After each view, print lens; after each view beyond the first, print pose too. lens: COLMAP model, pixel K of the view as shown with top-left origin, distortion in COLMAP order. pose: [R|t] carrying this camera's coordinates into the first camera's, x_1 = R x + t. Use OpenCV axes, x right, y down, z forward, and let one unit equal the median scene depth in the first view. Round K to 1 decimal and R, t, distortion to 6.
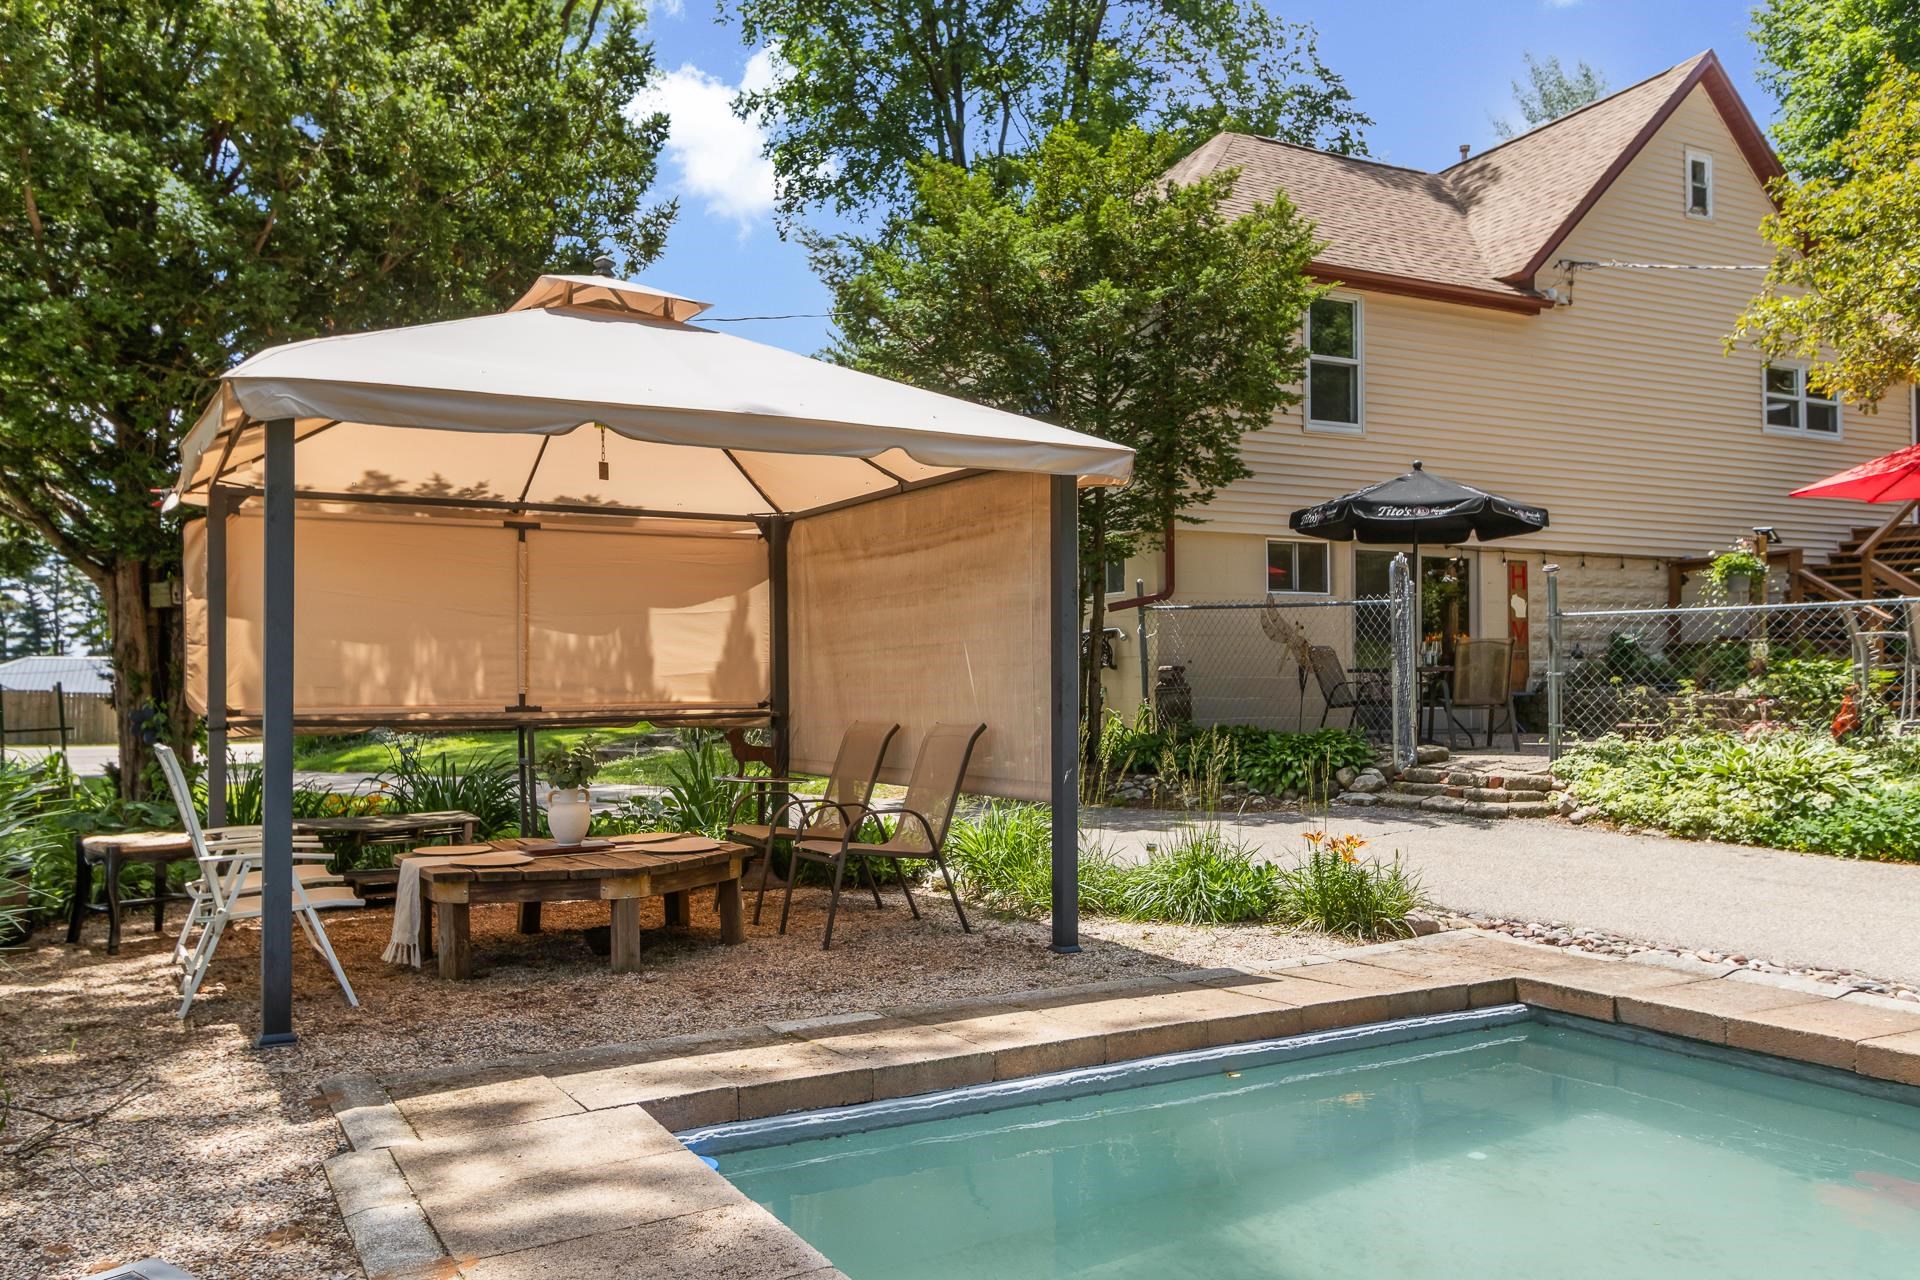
lens RADIAL K [[1467.6, 0, 935.3], [0, 1467.6, 690.8], [0, 0, 1]] dist [-0.001804, -0.005229]
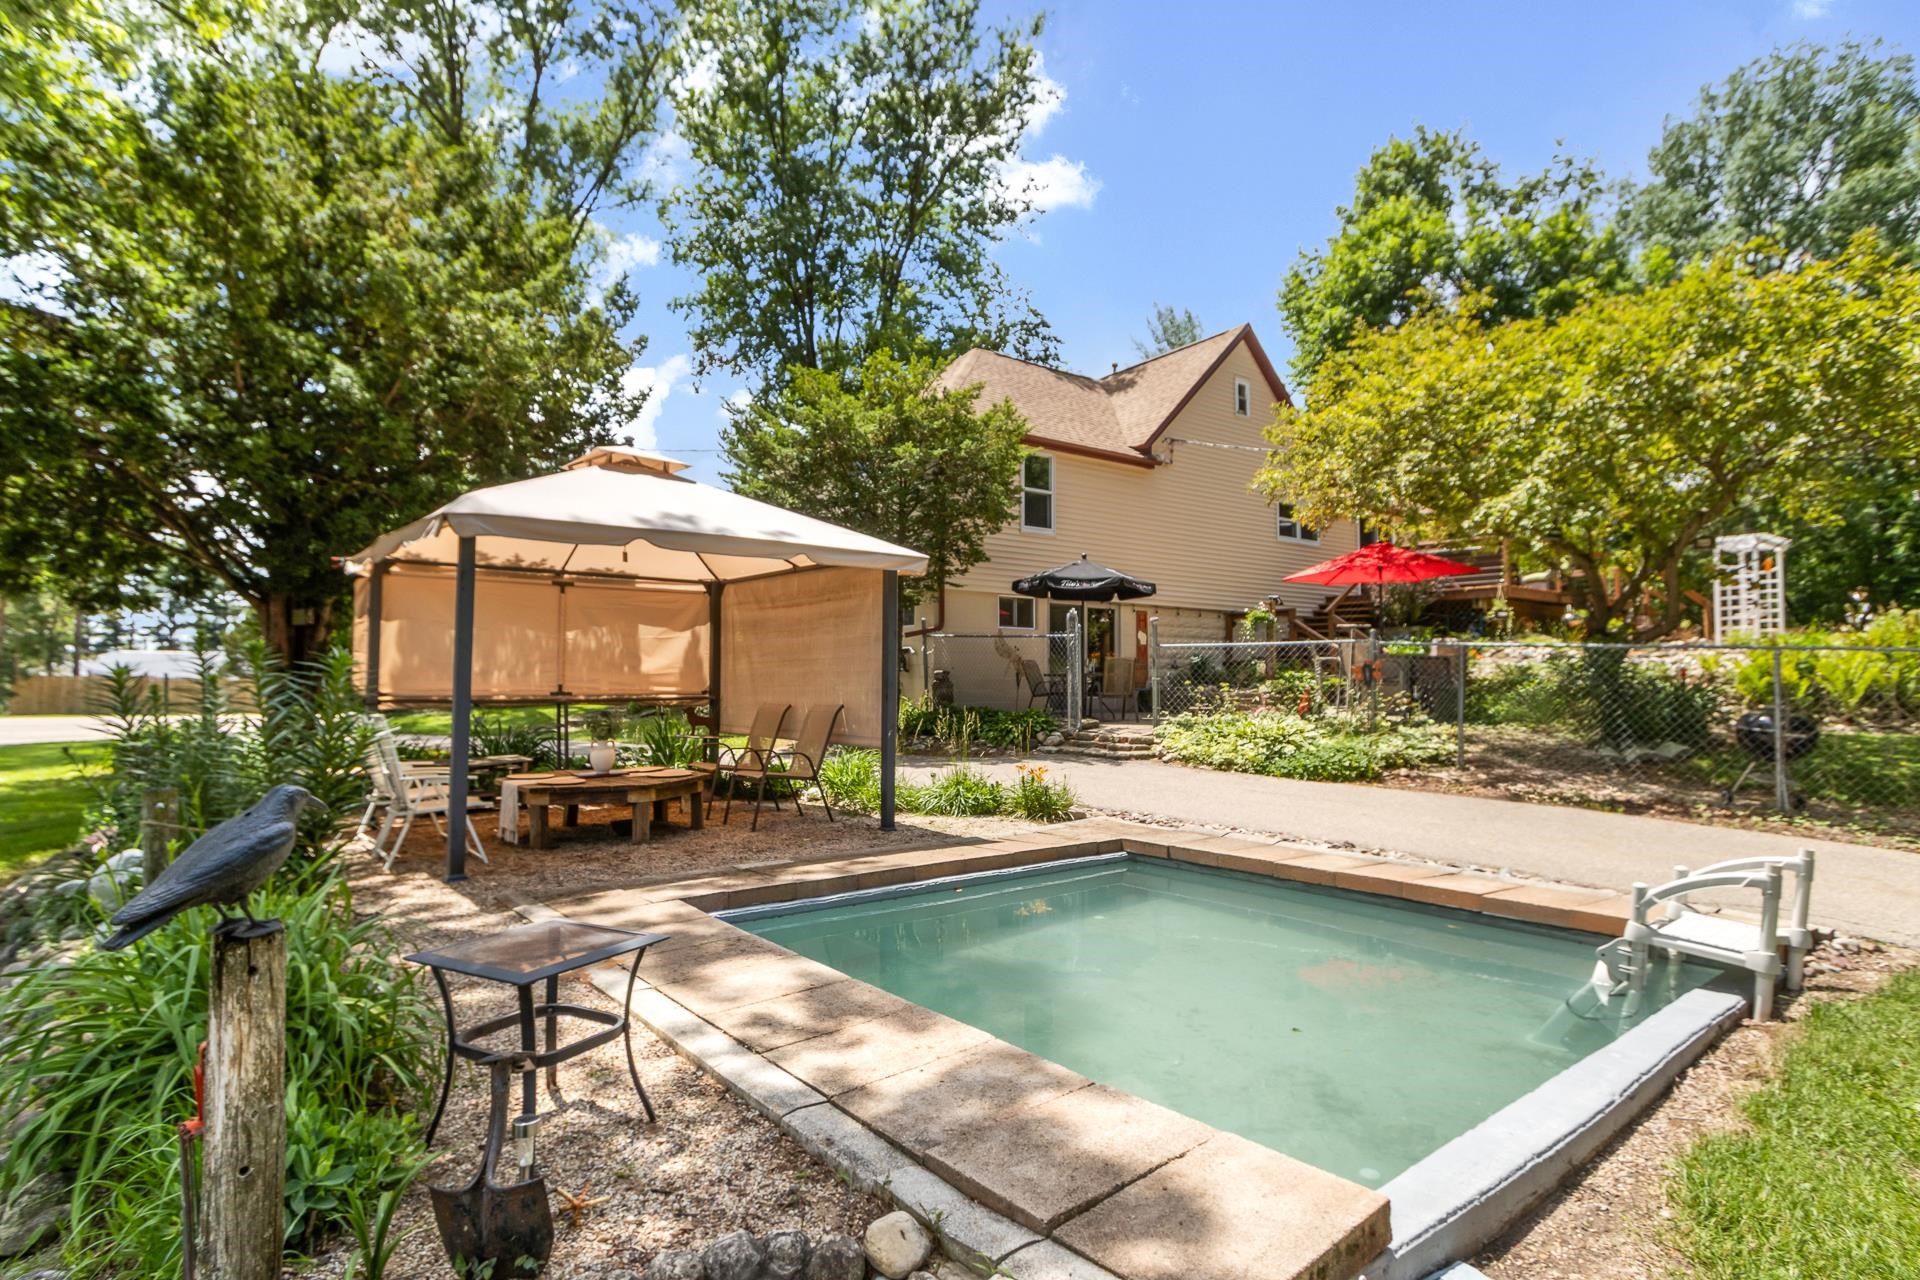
lens RADIAL K [[1007.7, 0, 960.0], [0, 1007.7, 640.0], [0, 0, 1]] dist [-0.004216, -0.000267]
pose [[0.982870, 0.018808, 0.183340, -0.034489], [-0.011084, 0.999011, -0.043061, -0.003208], [-0.183969, 0.040291, 0.982106, -0.152533]]
